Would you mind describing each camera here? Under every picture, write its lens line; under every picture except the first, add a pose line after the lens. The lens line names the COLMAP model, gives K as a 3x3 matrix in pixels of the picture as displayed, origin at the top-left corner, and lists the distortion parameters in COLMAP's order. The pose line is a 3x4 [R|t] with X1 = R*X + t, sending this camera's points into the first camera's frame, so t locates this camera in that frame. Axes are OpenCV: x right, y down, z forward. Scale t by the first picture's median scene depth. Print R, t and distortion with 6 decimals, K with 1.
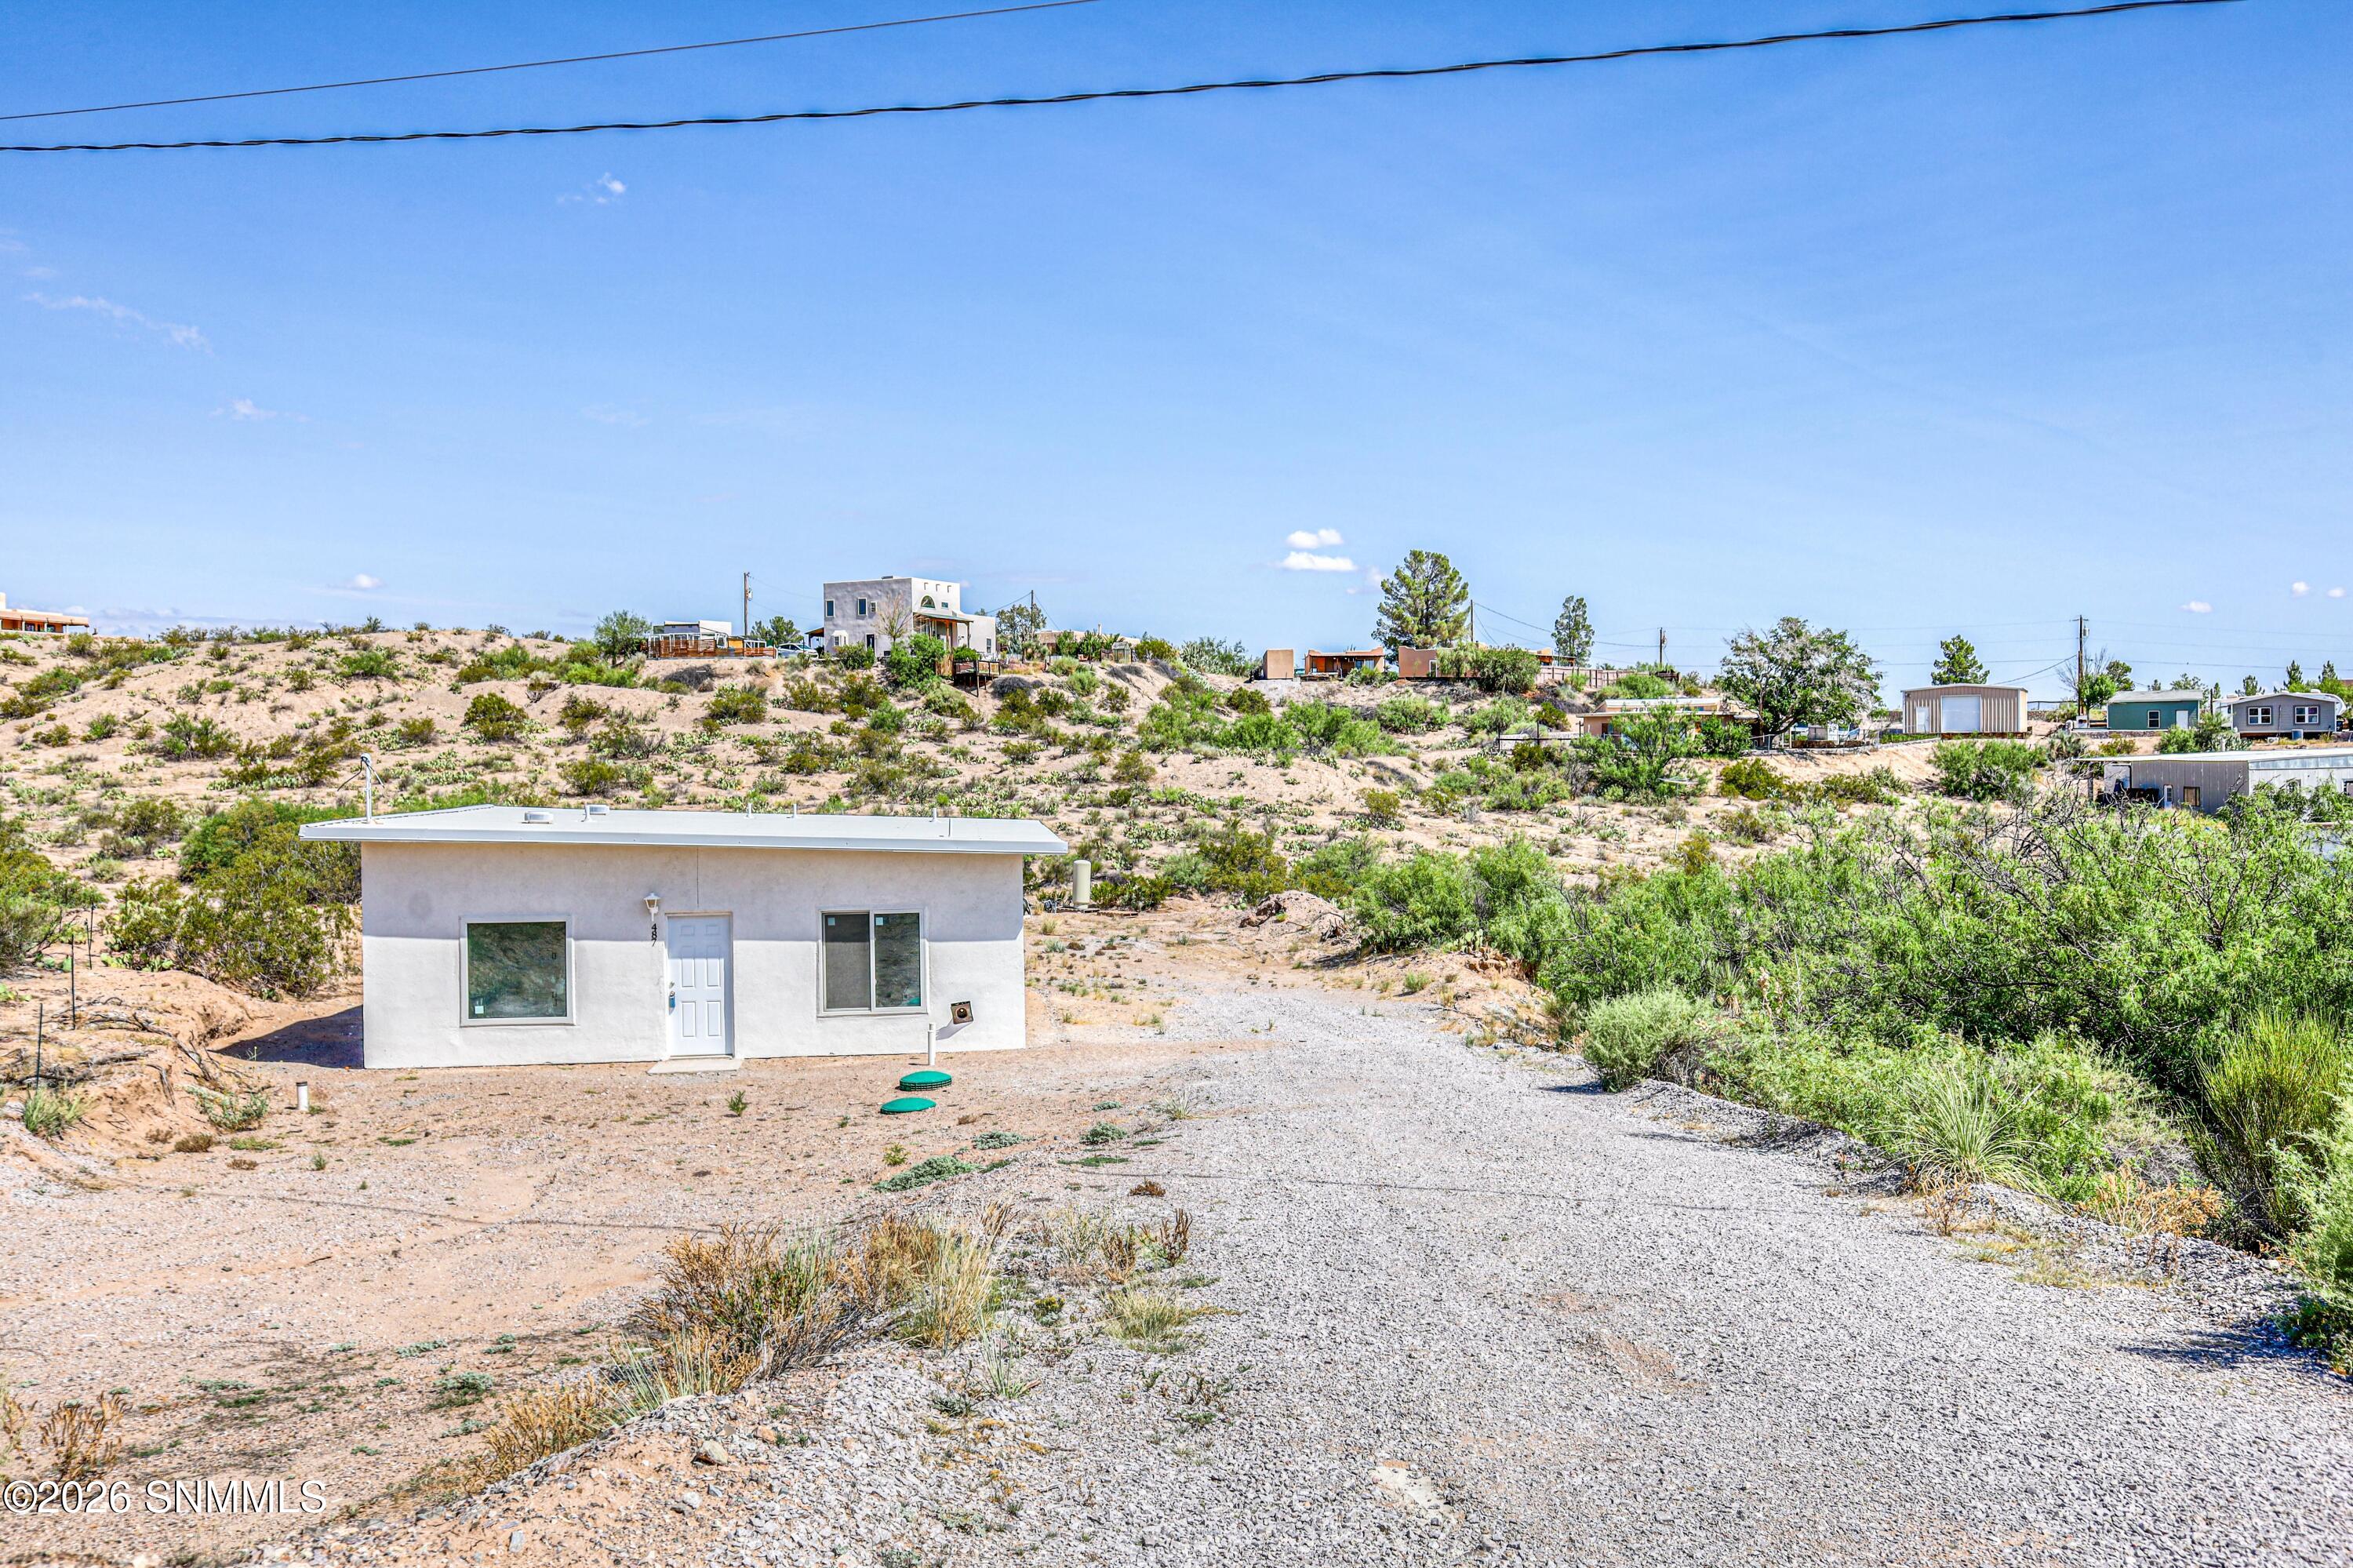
lens RADIAL K [[1974.9, 0, 1163.9], [0, 1974.9, 781.0], [0, 0, 1]] dist [0.010345, -0.008839]
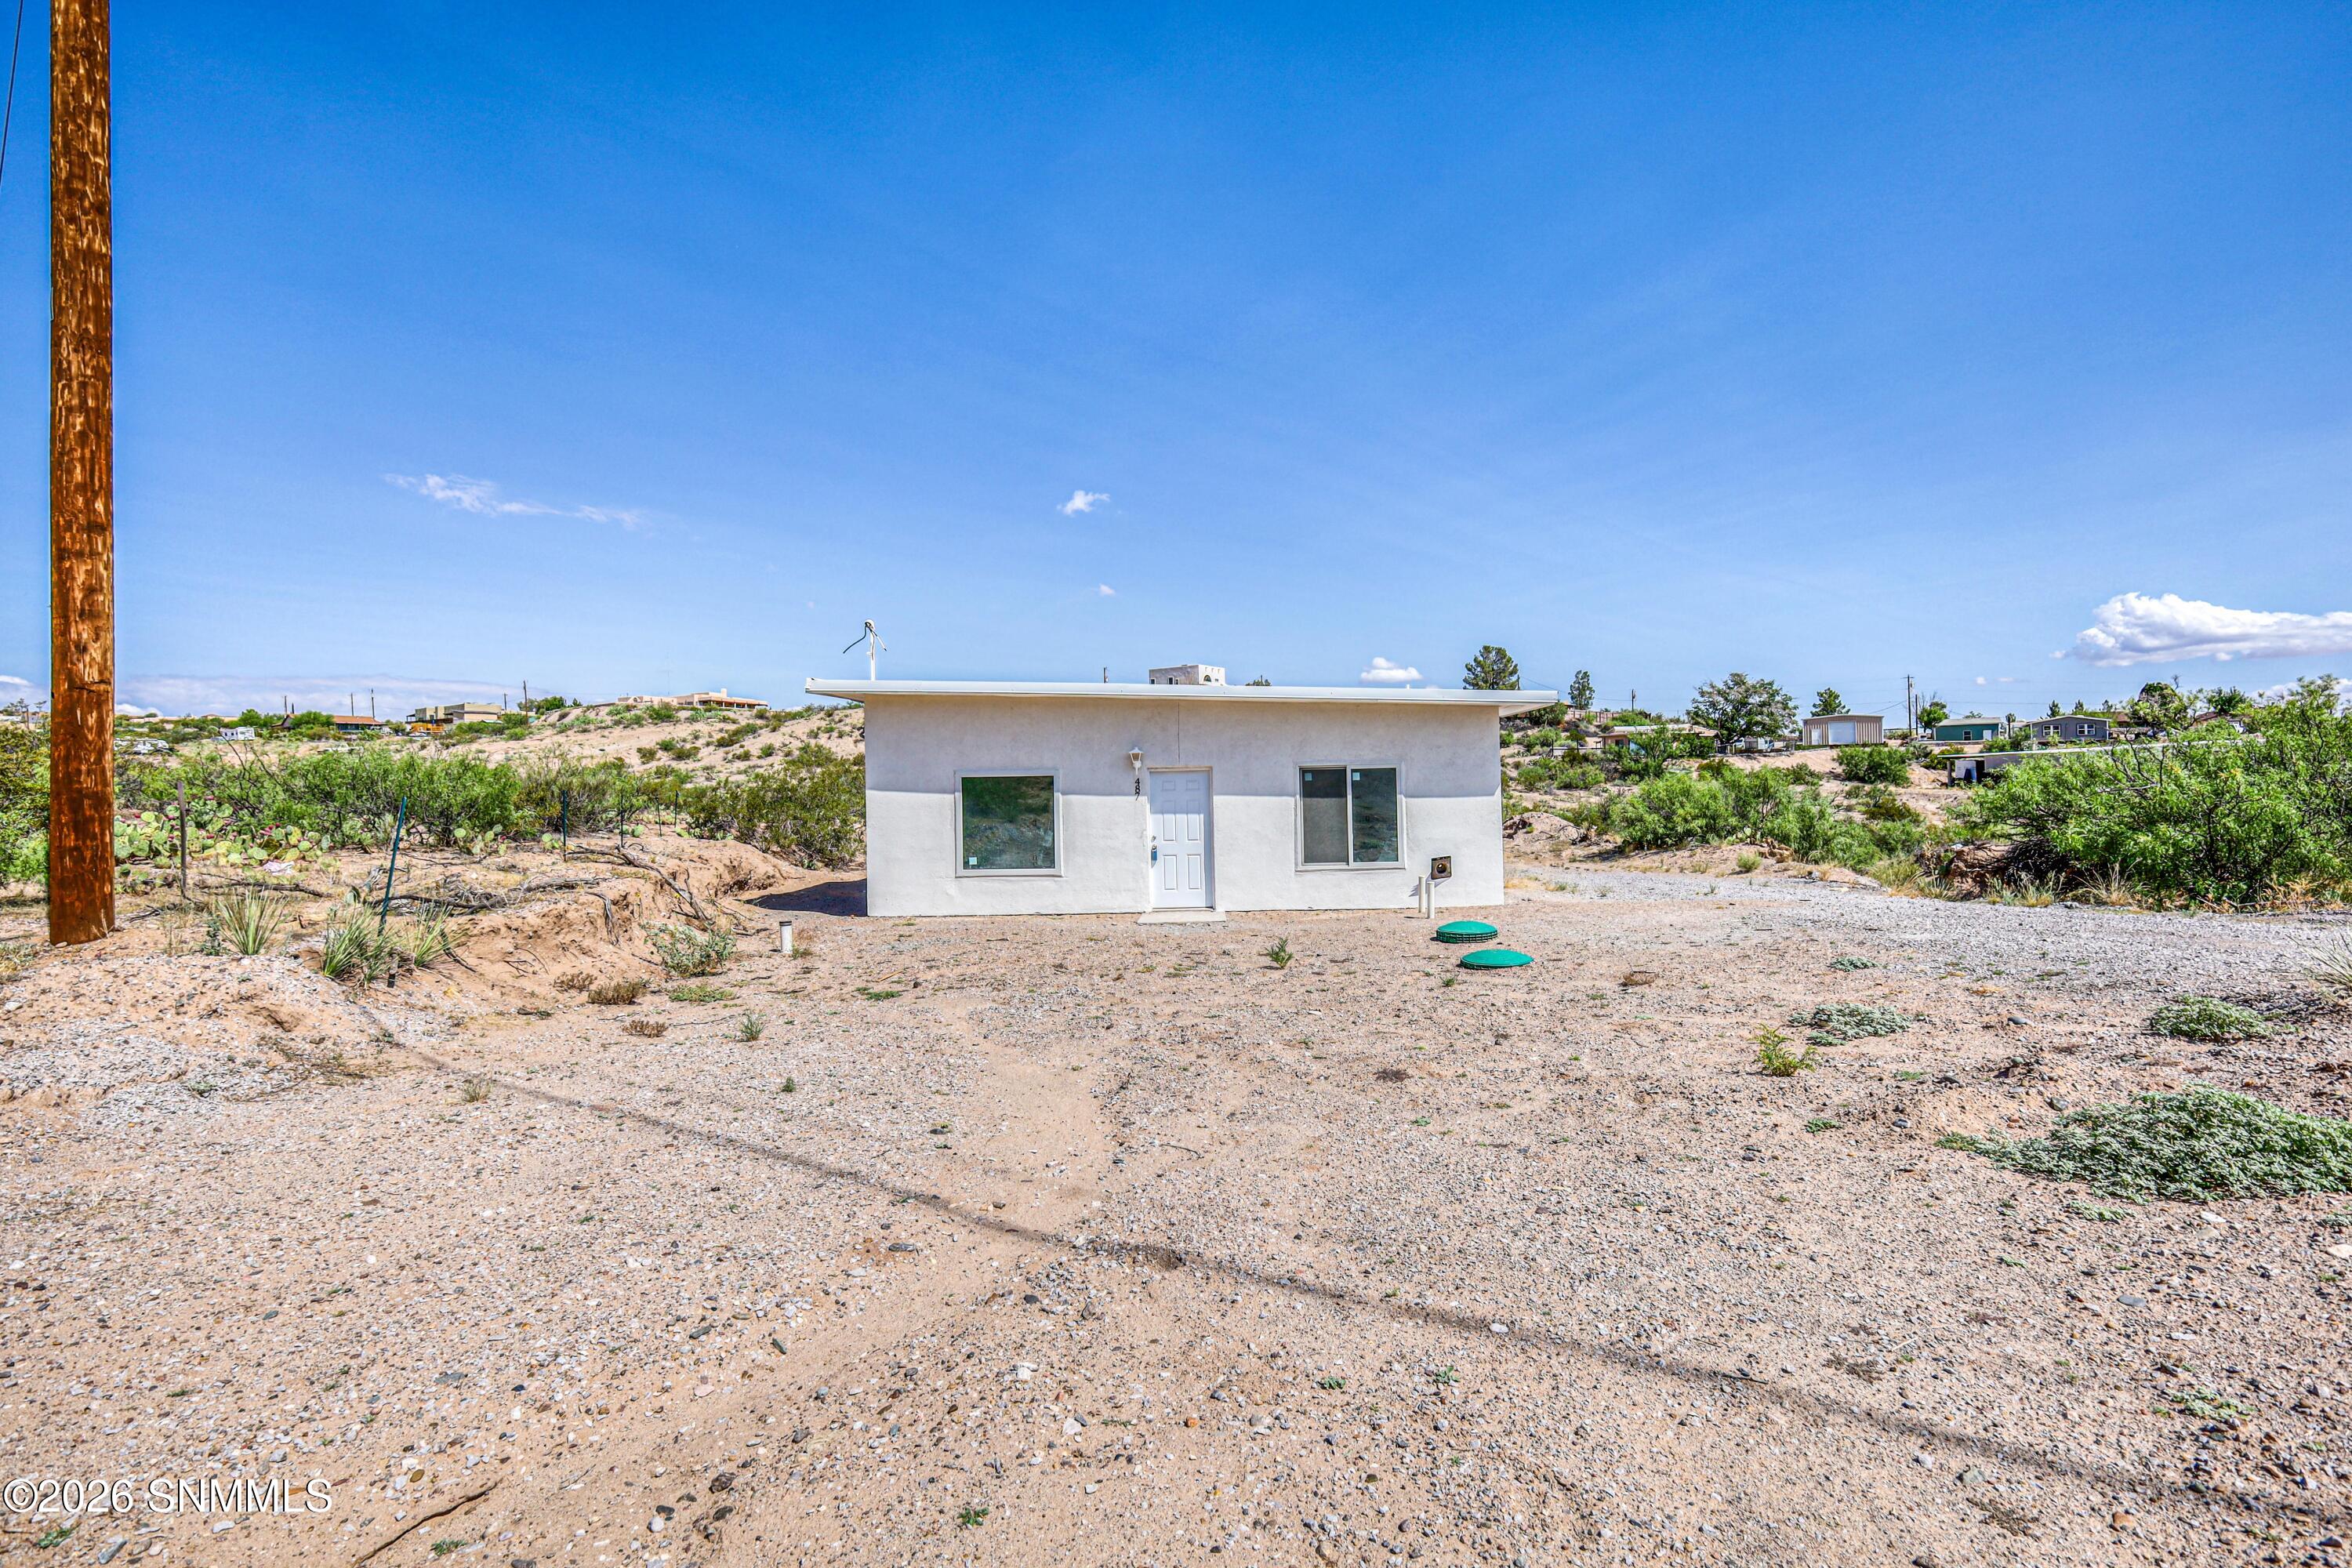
lens RADIAL K [[1036.6, 0, 1164.5], [0, 1036.6, 781.8], [0, 0, 1]] dist [0.004724, -0.000108]
pose [[0.989996, -0.008519, -0.140840, -0.035040], [0.006794, 0.999896, -0.012720, 0.016819], [0.140934, 0.011635, 0.989951, 0.098007]]
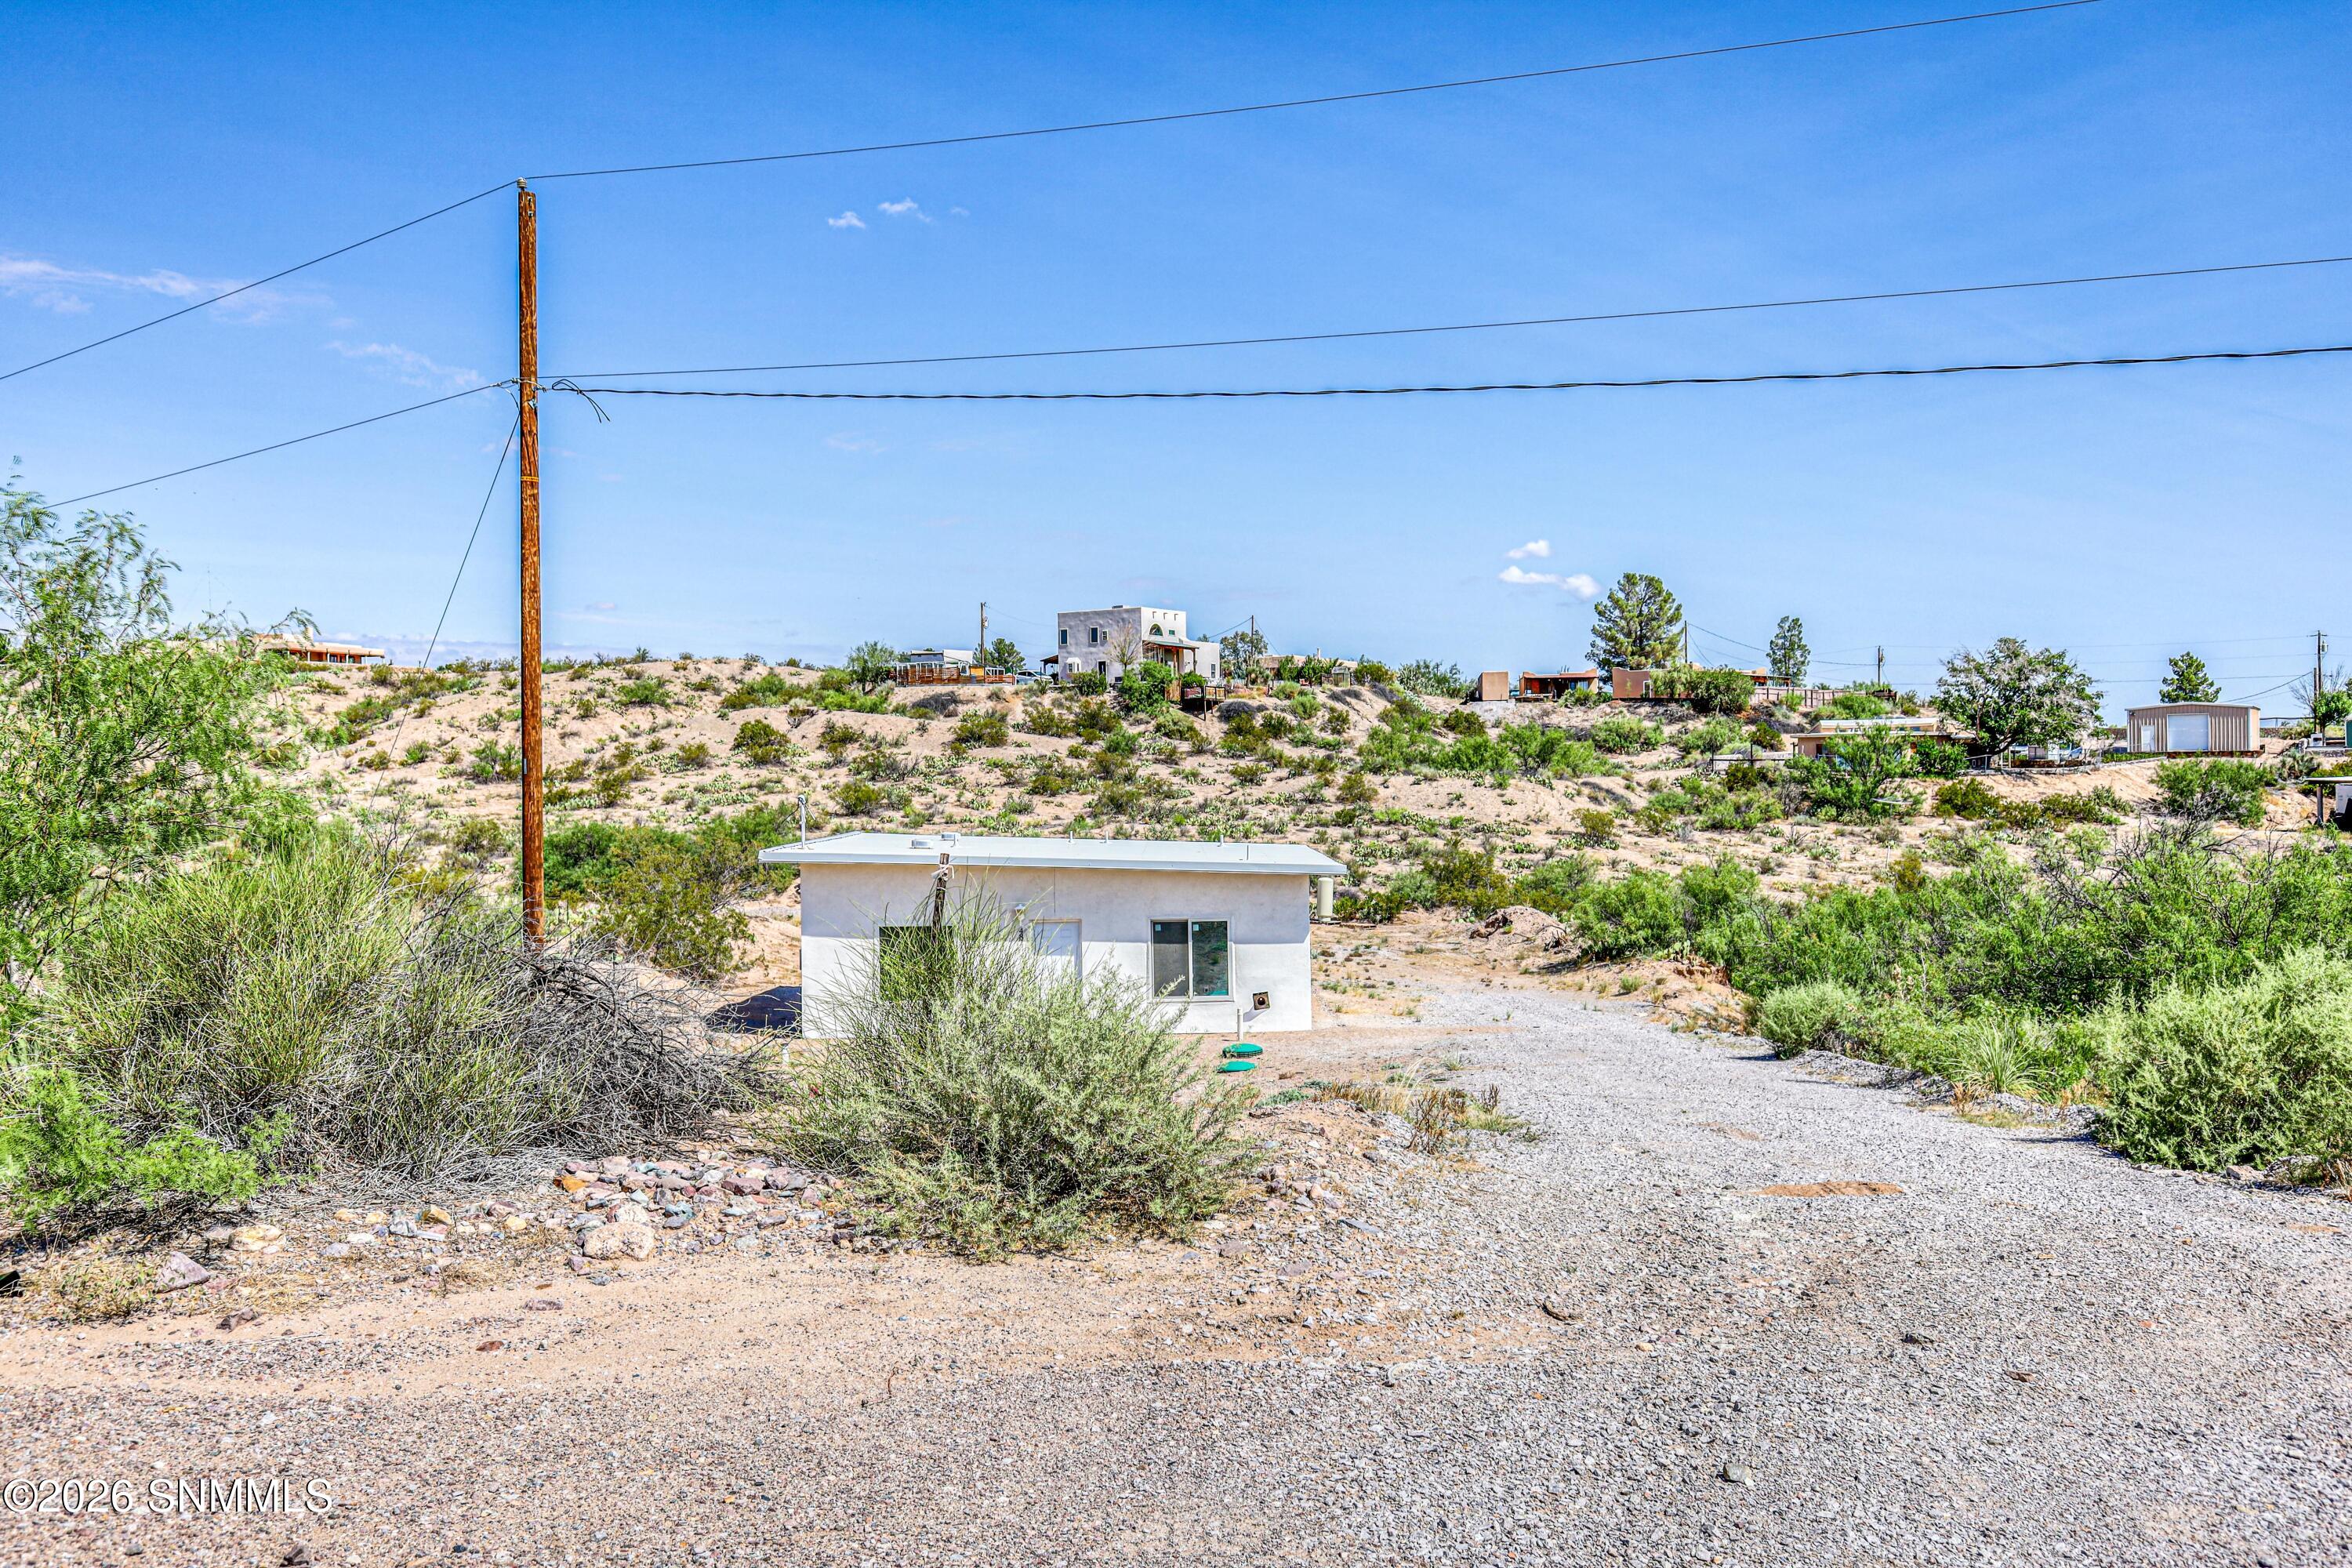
lens RADIAL K [[1974.0, 0, 1166.4], [0, 1974.0, 782.0], [0, 0, 1]] dist [0.010345, -0.008839]
pose [[0.994643, -0.001285, -0.103364, -0.006849], [0.000547, 0.999974, -0.007172, -0.002678], [0.103371, 0.007078, 0.994618, -0.053754]]
